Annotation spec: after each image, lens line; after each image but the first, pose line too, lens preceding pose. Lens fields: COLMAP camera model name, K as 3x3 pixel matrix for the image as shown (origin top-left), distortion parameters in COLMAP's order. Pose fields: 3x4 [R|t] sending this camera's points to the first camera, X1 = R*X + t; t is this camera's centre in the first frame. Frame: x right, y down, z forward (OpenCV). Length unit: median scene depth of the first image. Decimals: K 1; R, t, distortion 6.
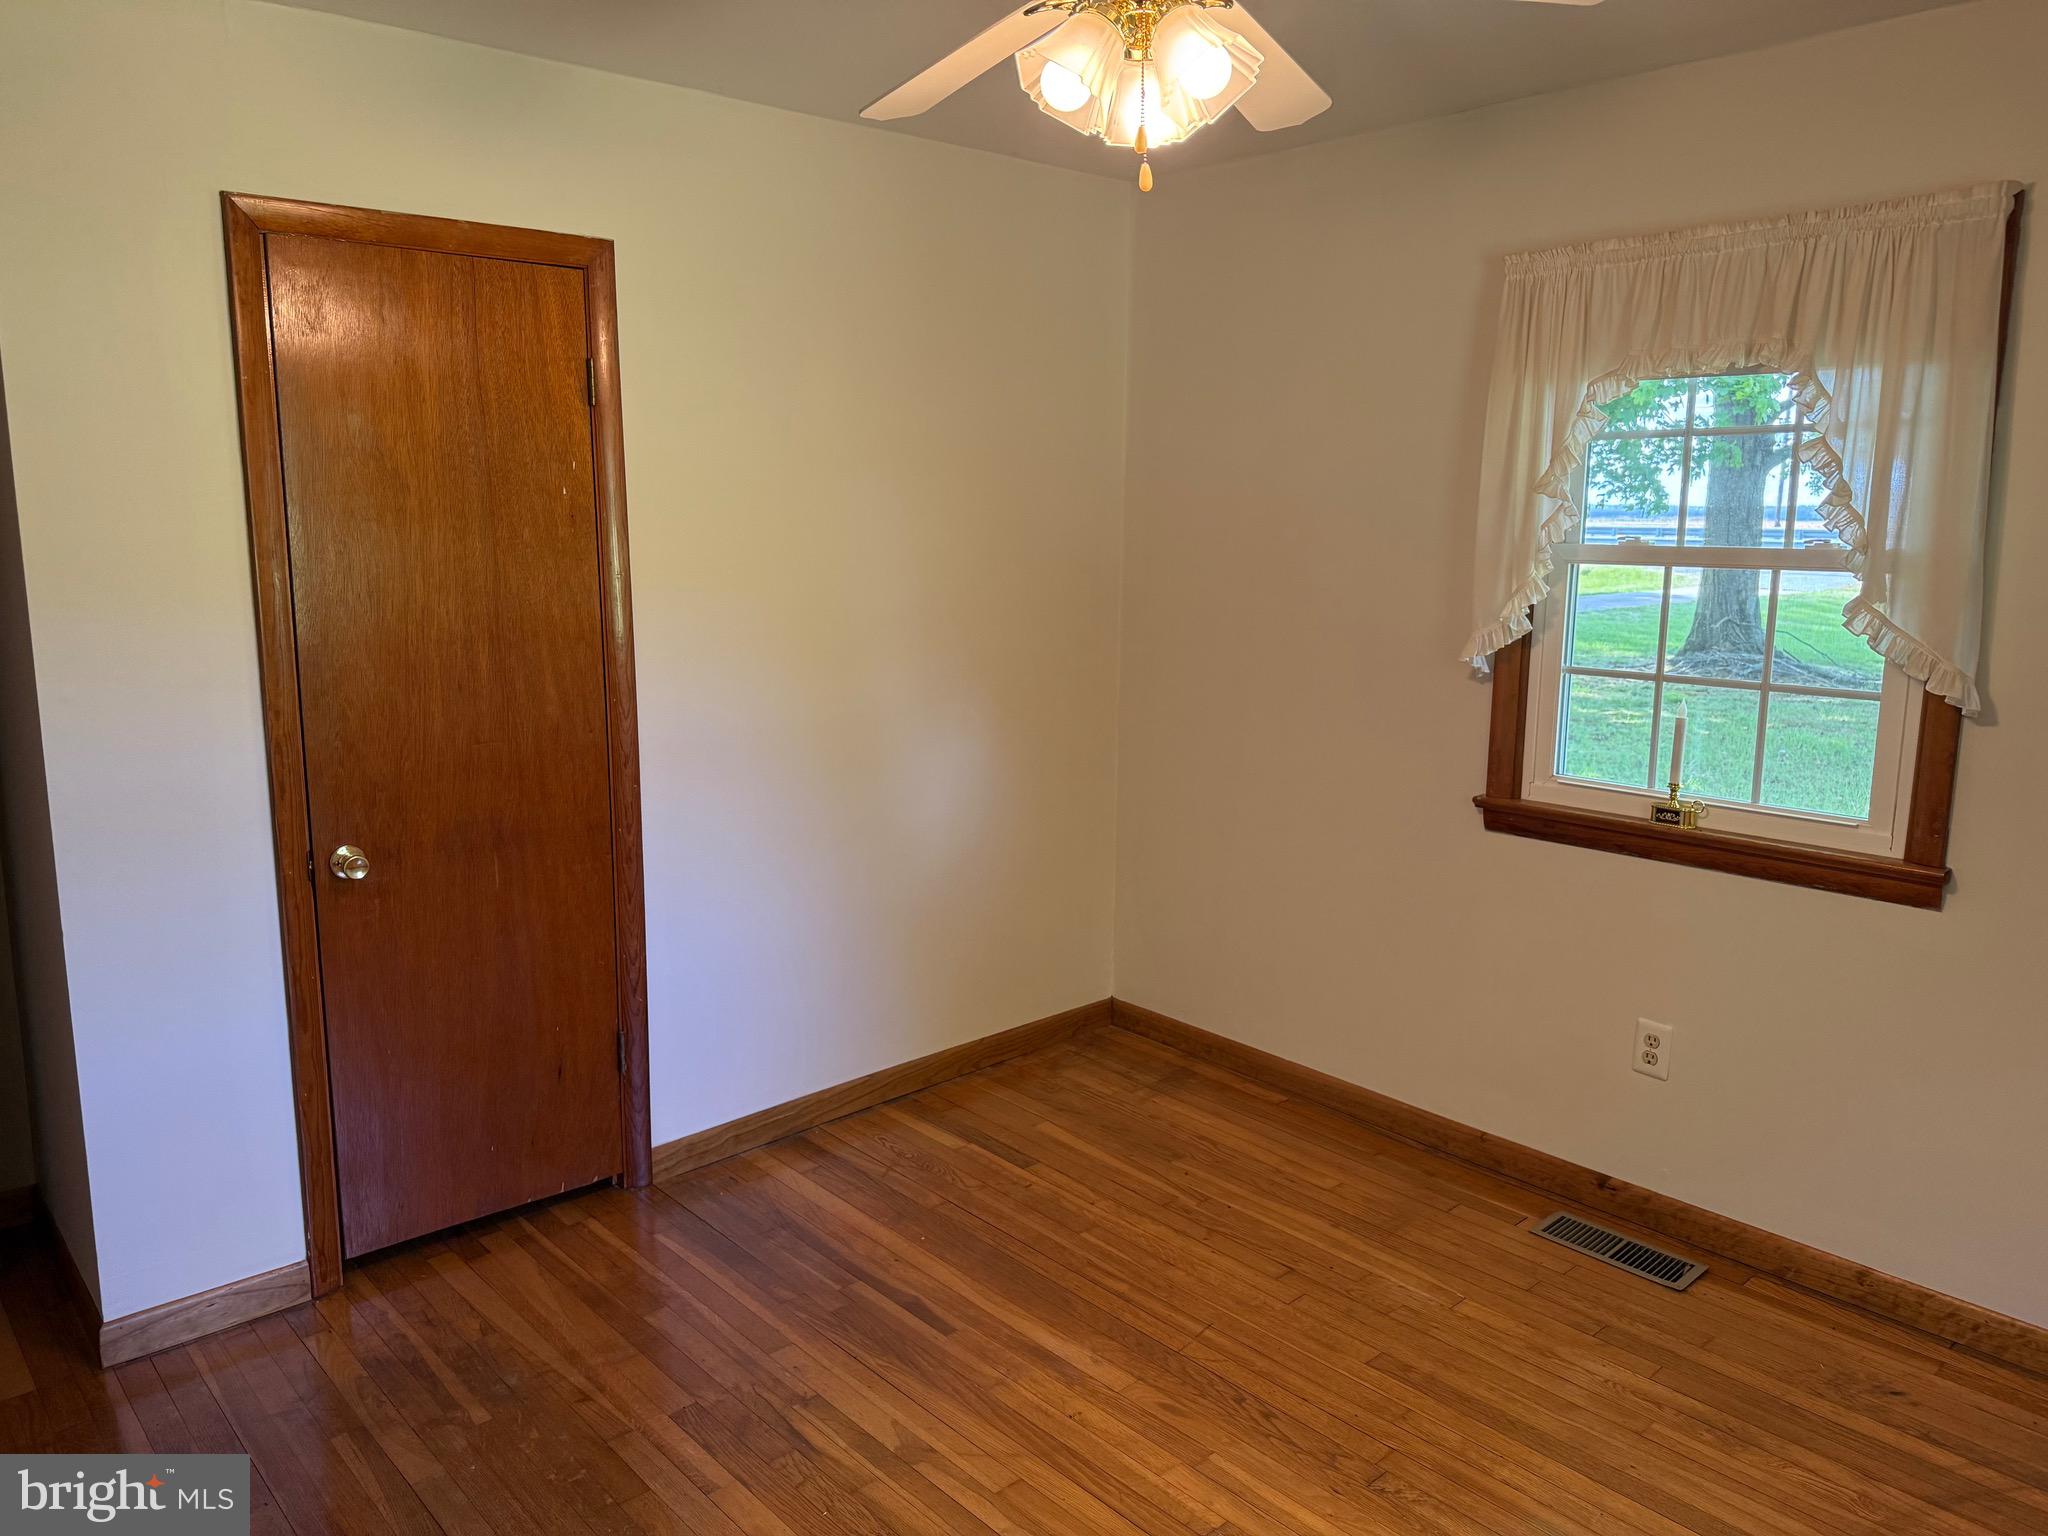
lens RADIAL K [[1469.1, 0, 1023.0], [0, 1469.1, 769.4], [0, 0, 1]] dist [0.038964, -0.042813]
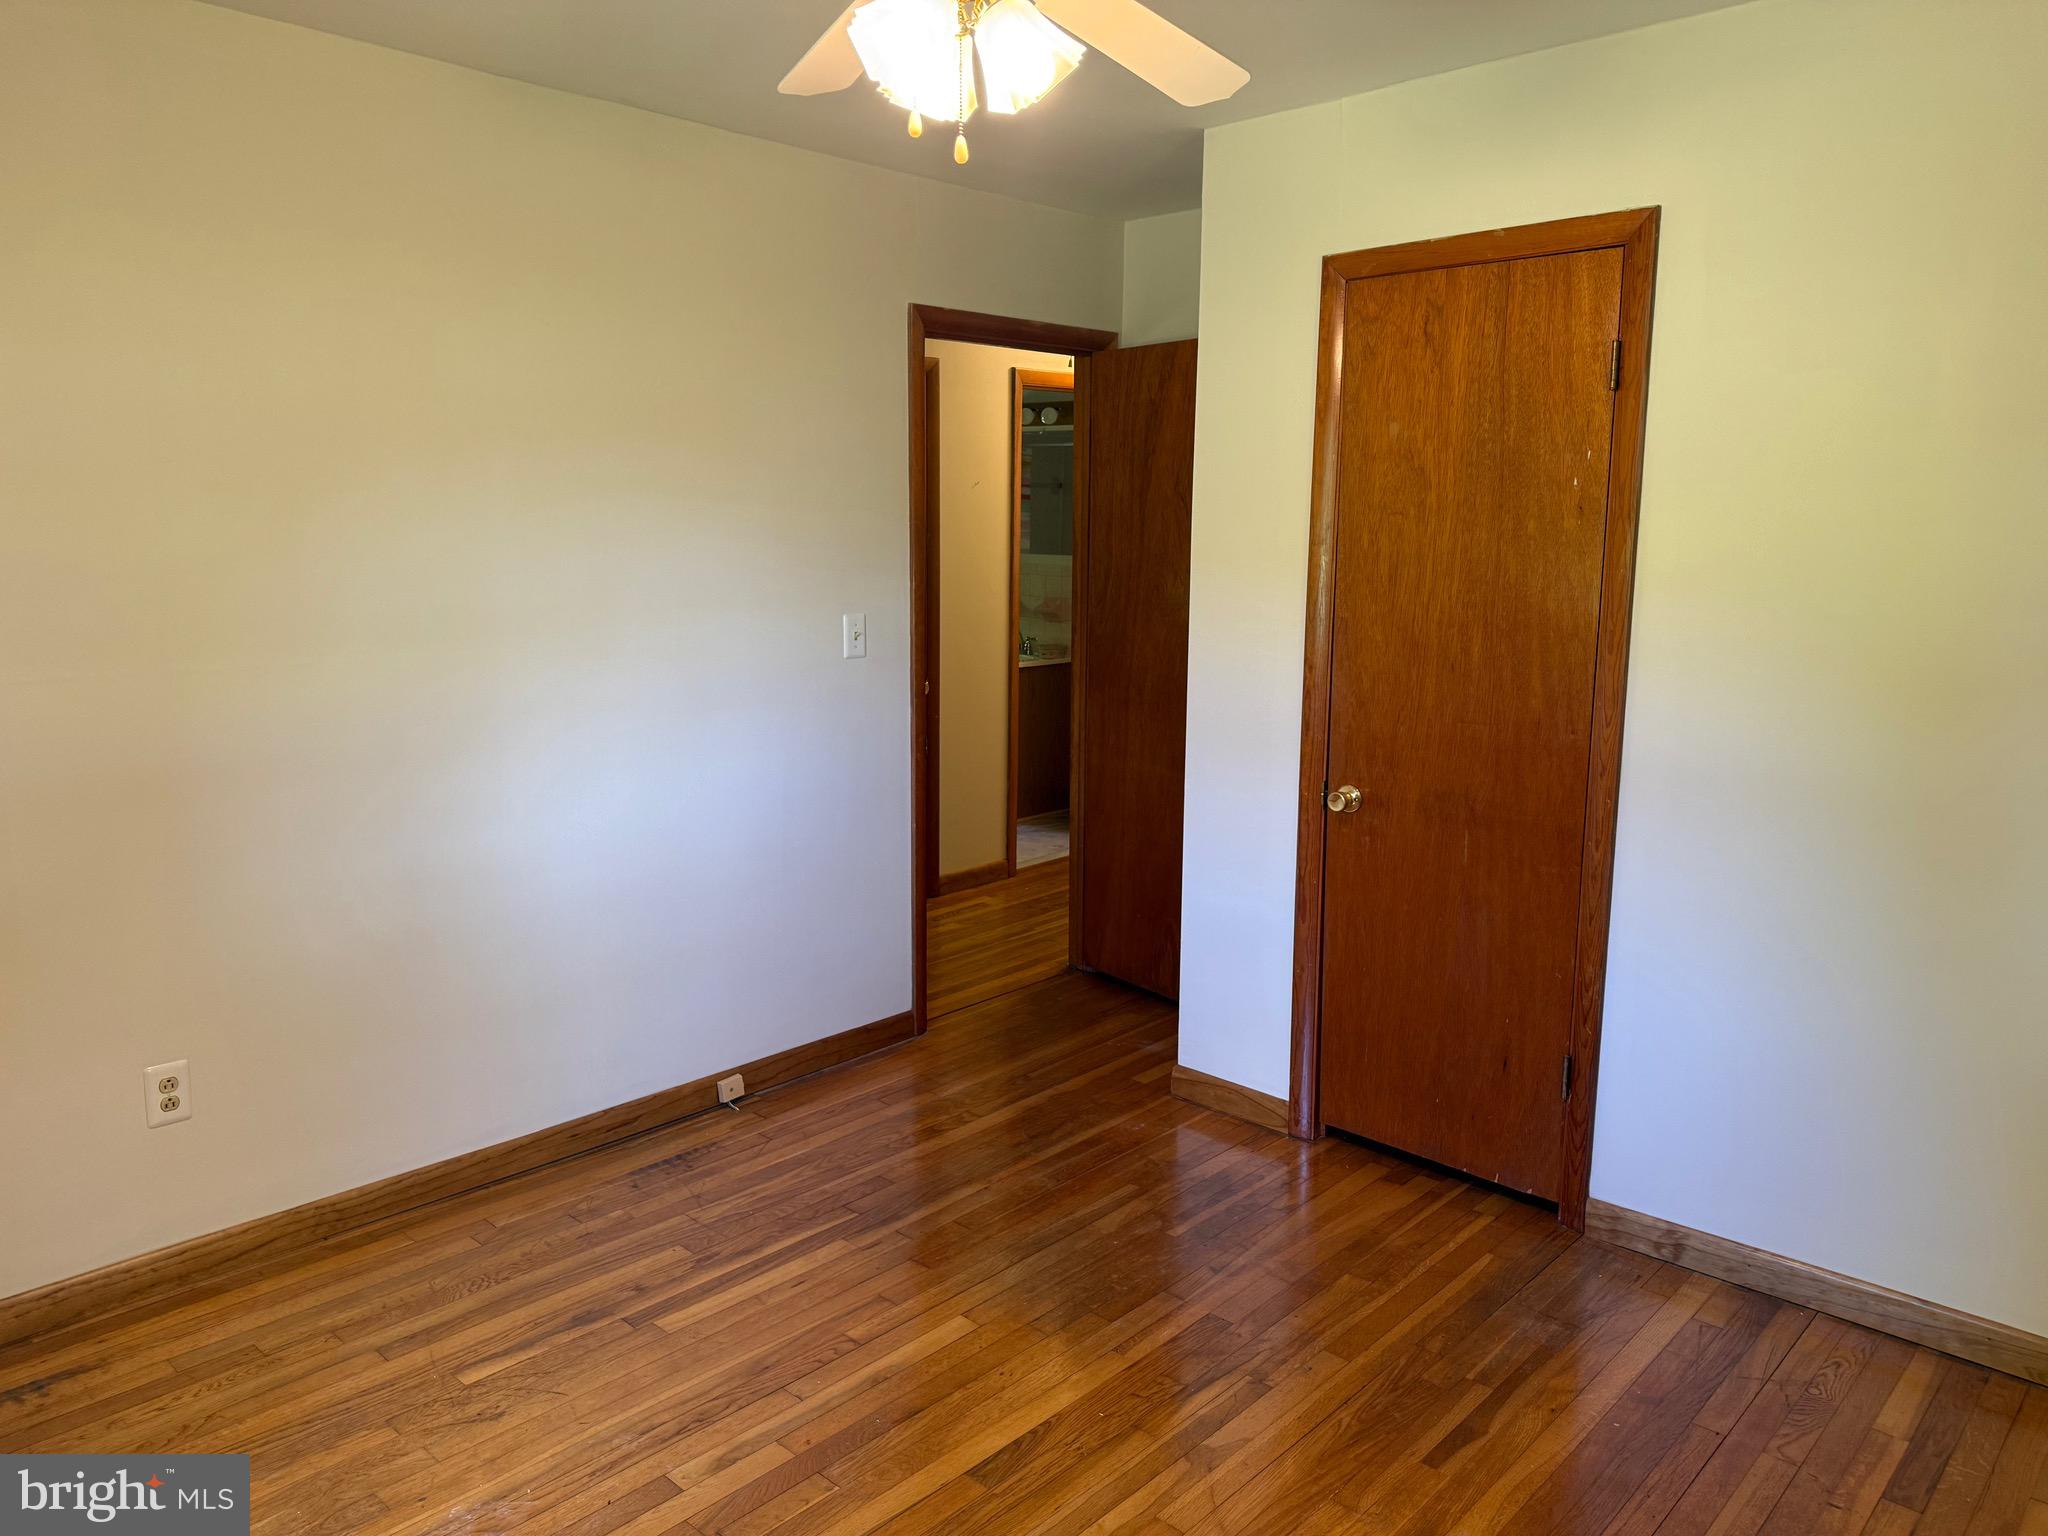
lens RADIAL K [[1448.2, 0, 991.1], [0, 1448.2, 767.8], [0, 0, 1]] dist [0.036020, -0.001233]
pose [[0.071399, 0.164542, -0.983783, 0.651033], [-0.178829, 0.972430, 0.149665, -0.082196], [0.981286, 0.165242, 0.098855, 0.569683]]
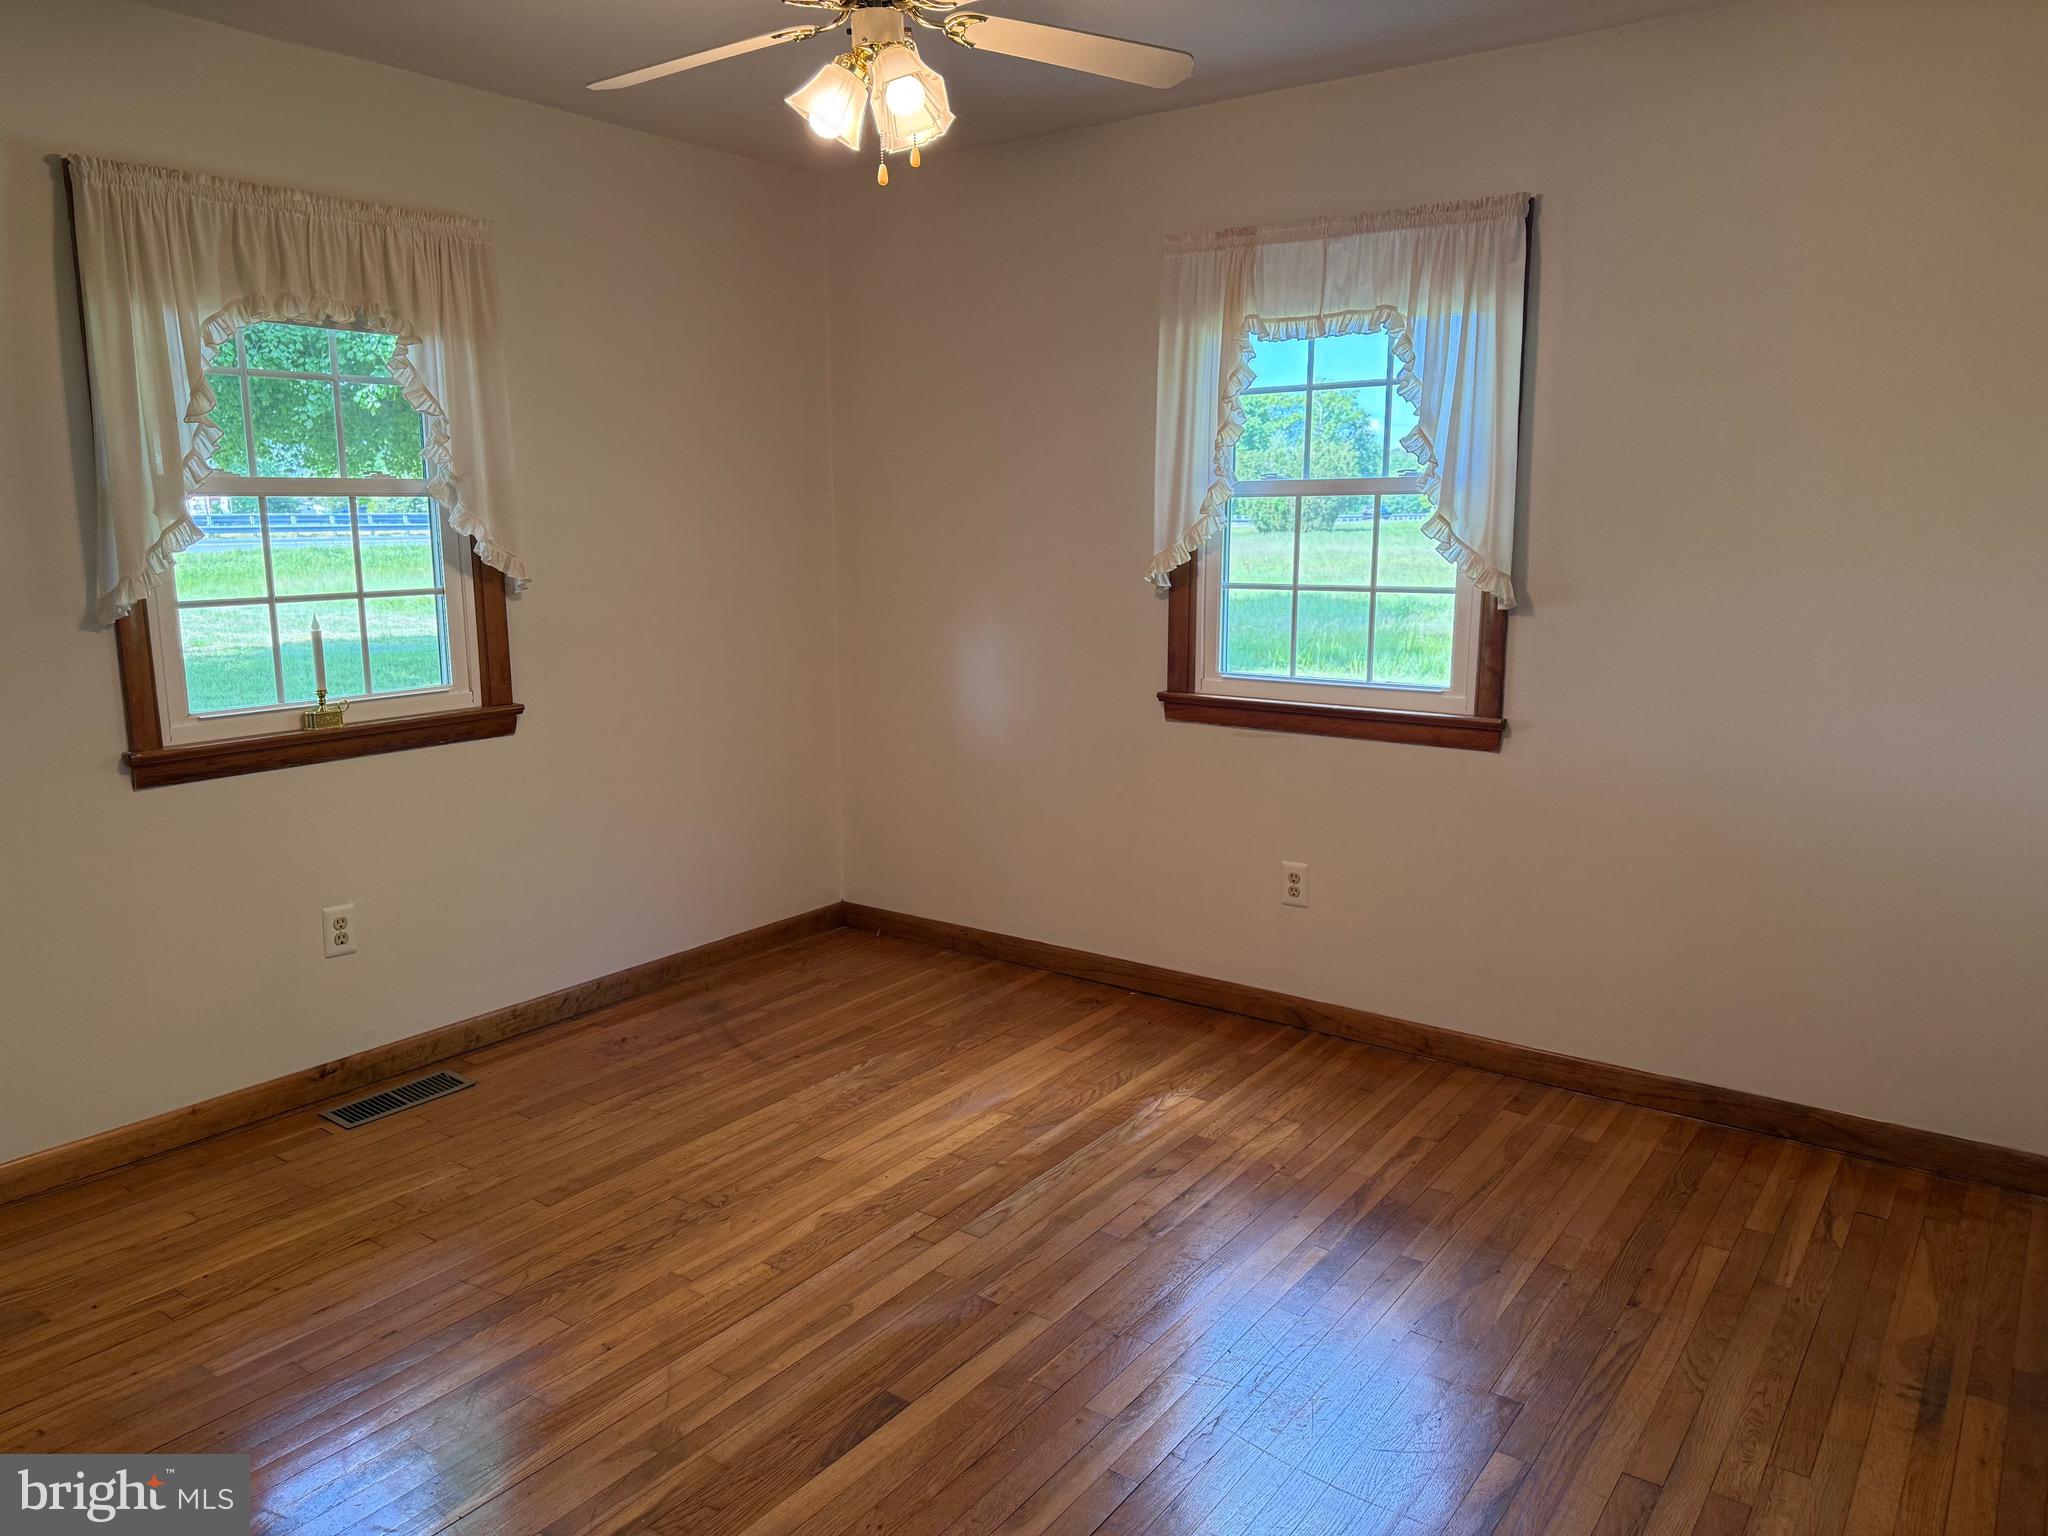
lens RADIAL K [[1454.0, 0, 1022.2], [0, 1454.0, 772.7], [0, 0, 1]] dist [0.097948, -0.133988]
pose [[-0.204520, -0.181860, 0.961820, -0.770290], [0.172704, 0.960472, 0.218328, -0.084629], [-0.963506, 0.210763, -0.165028, 0.697410]]
